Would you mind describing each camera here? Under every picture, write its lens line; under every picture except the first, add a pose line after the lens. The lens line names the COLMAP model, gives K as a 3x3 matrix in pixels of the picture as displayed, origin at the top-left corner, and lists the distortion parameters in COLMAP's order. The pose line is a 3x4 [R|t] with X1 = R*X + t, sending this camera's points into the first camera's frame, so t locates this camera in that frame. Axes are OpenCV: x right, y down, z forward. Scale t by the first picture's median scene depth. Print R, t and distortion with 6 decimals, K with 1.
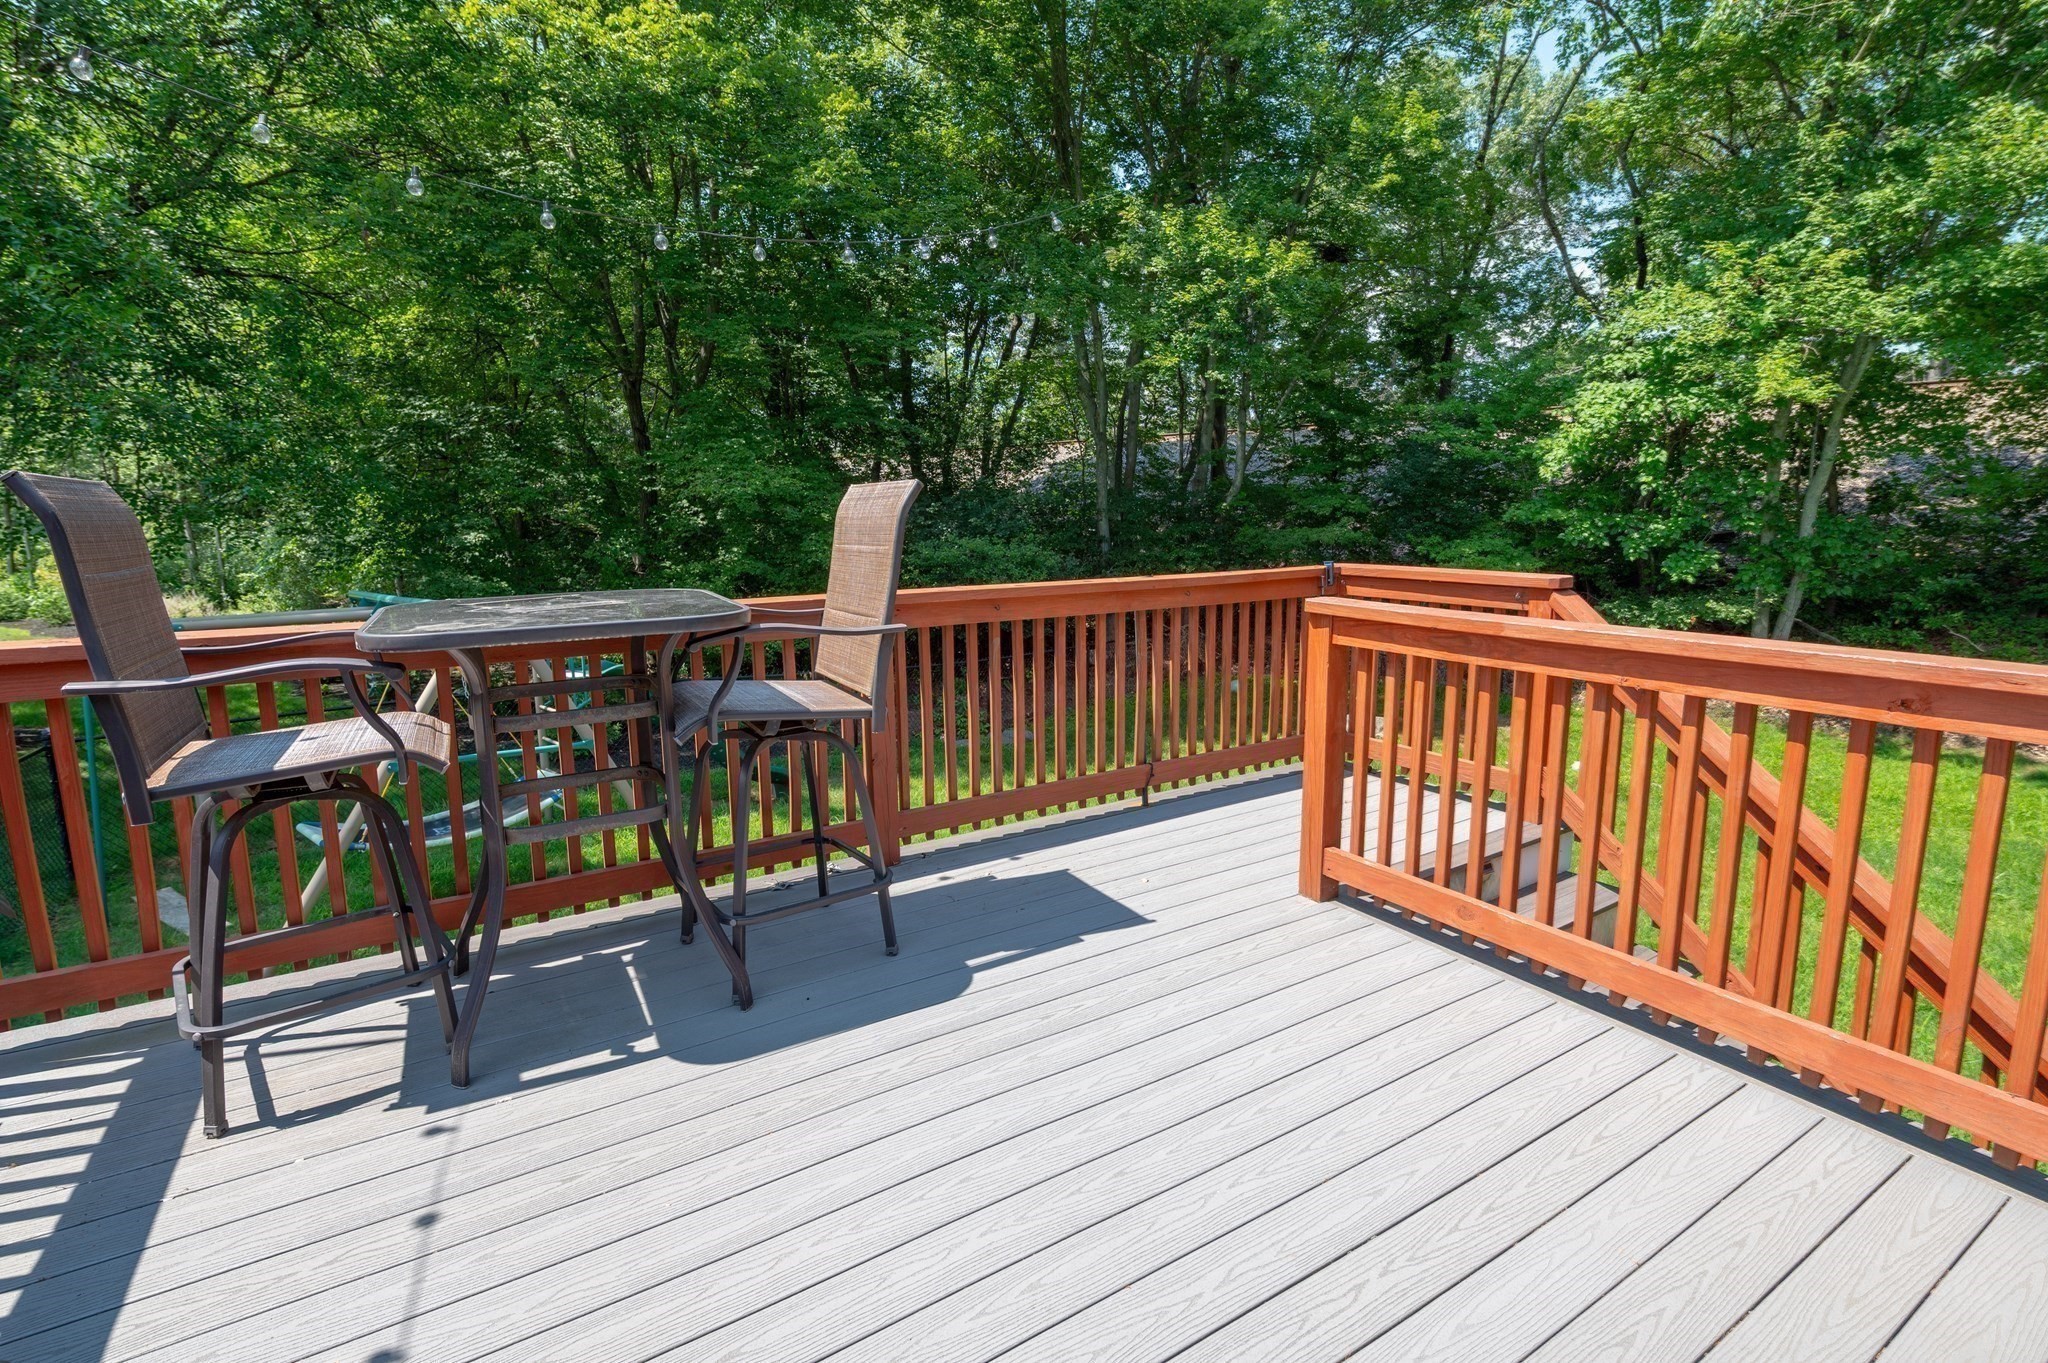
lens RADIAL K [[949.5, 0, 1019.9], [0, 949.5, 661.4], [0, 0, 1]] dist [-0.004673, -0.000391]
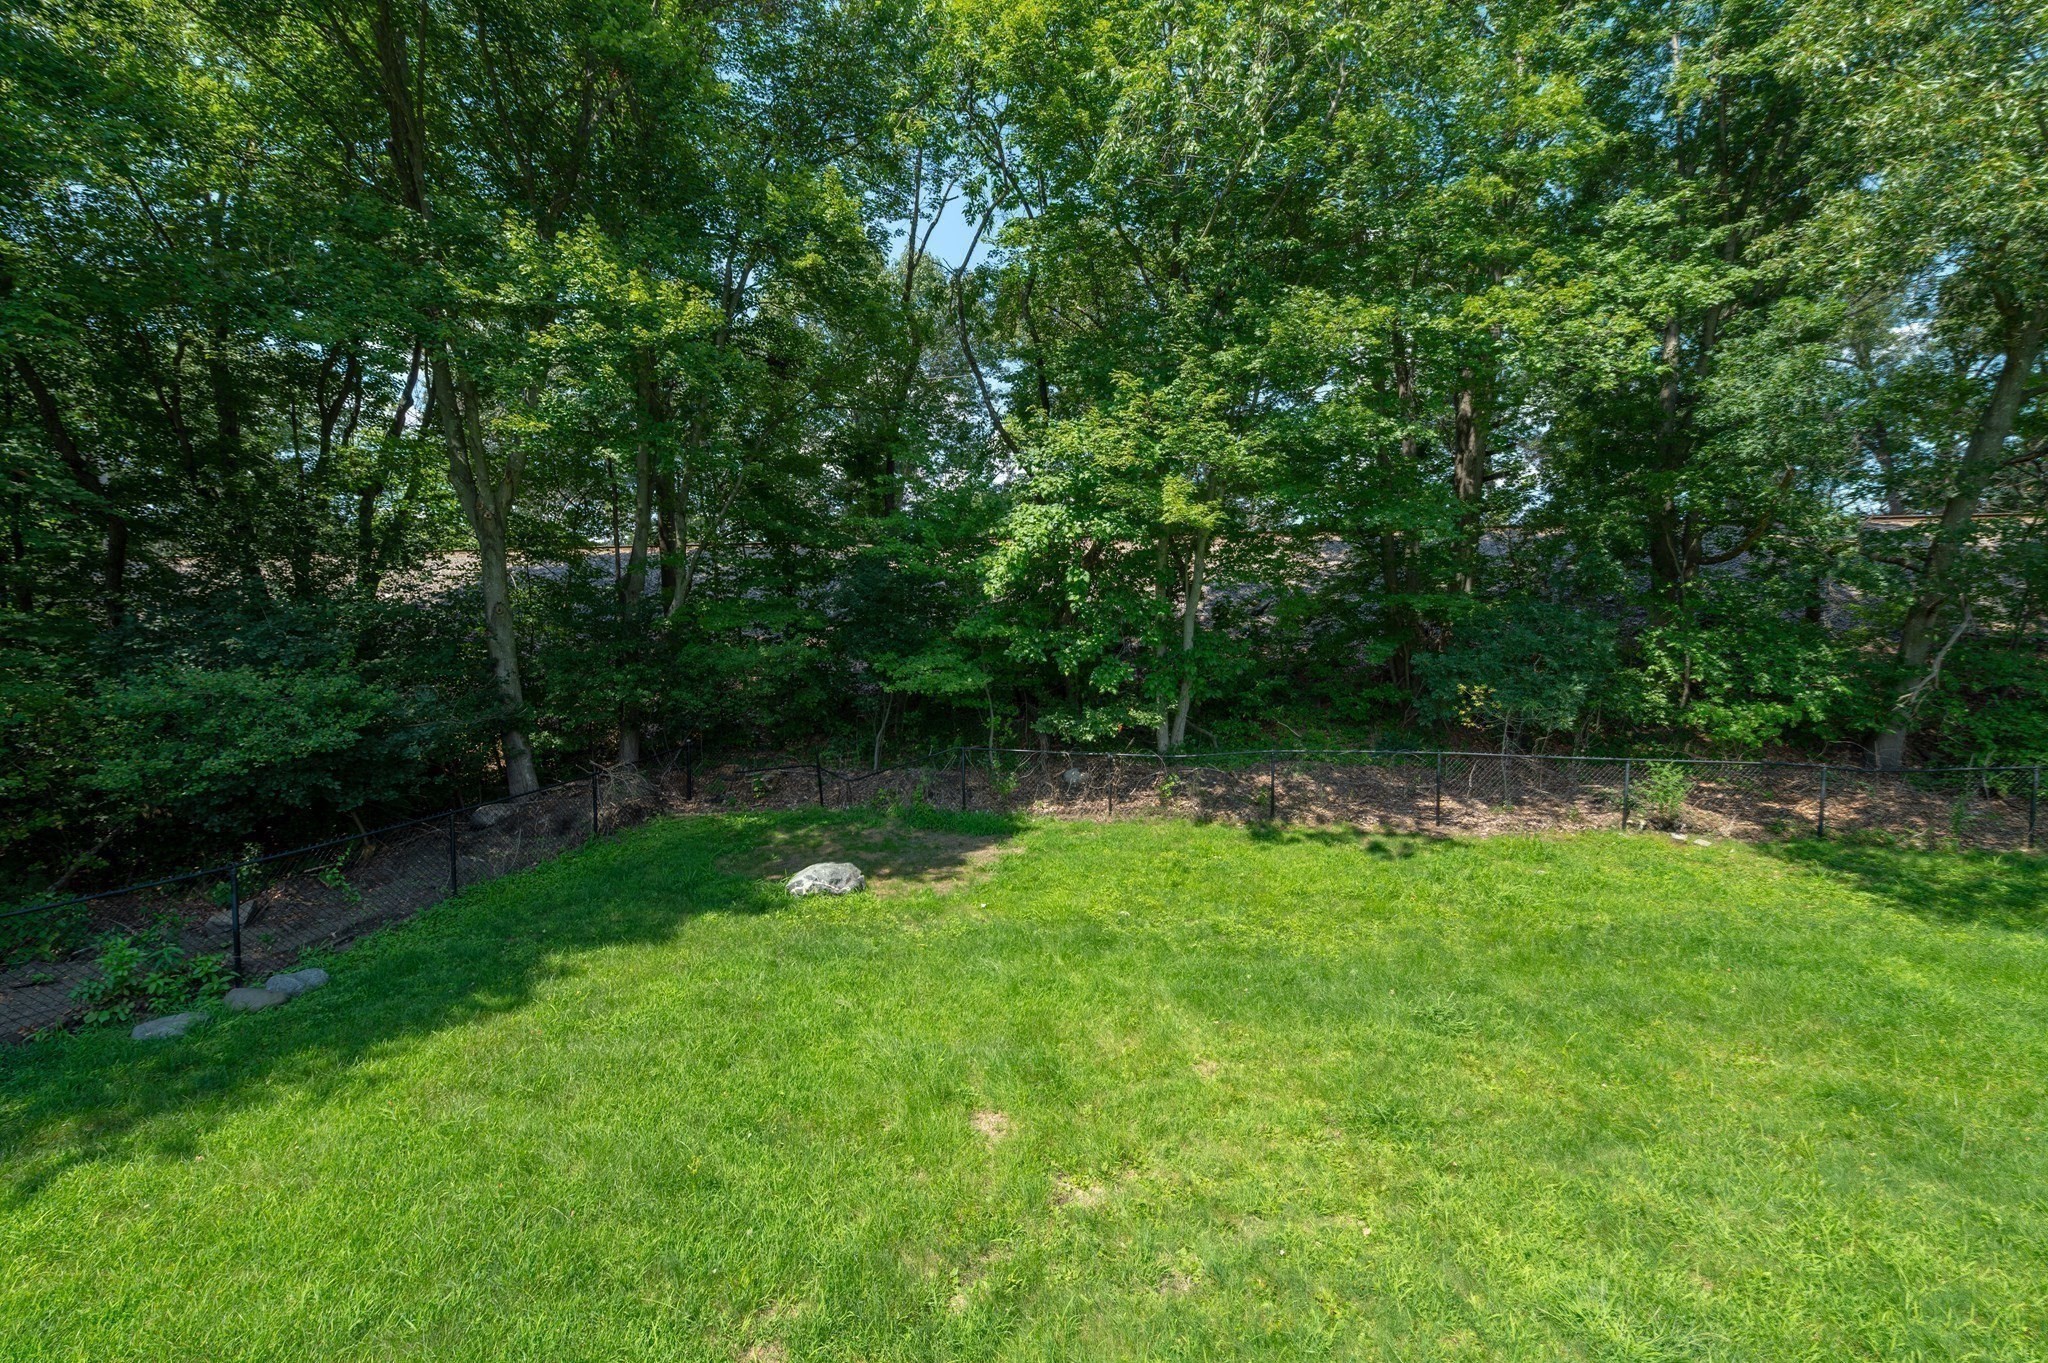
lens RADIAL K [[820.0, 0, 1017.0], [0, 820.0, 678.7], [0, 0, 1]] dist [-0.002444, -0.001161]
pose [[0.847535, -0.034280, 0.529631, 0.124715], [0.082548, 0.994282, -0.067742, -0.046839], [-0.524281, 0.101134, 0.845519, 0.273922]]
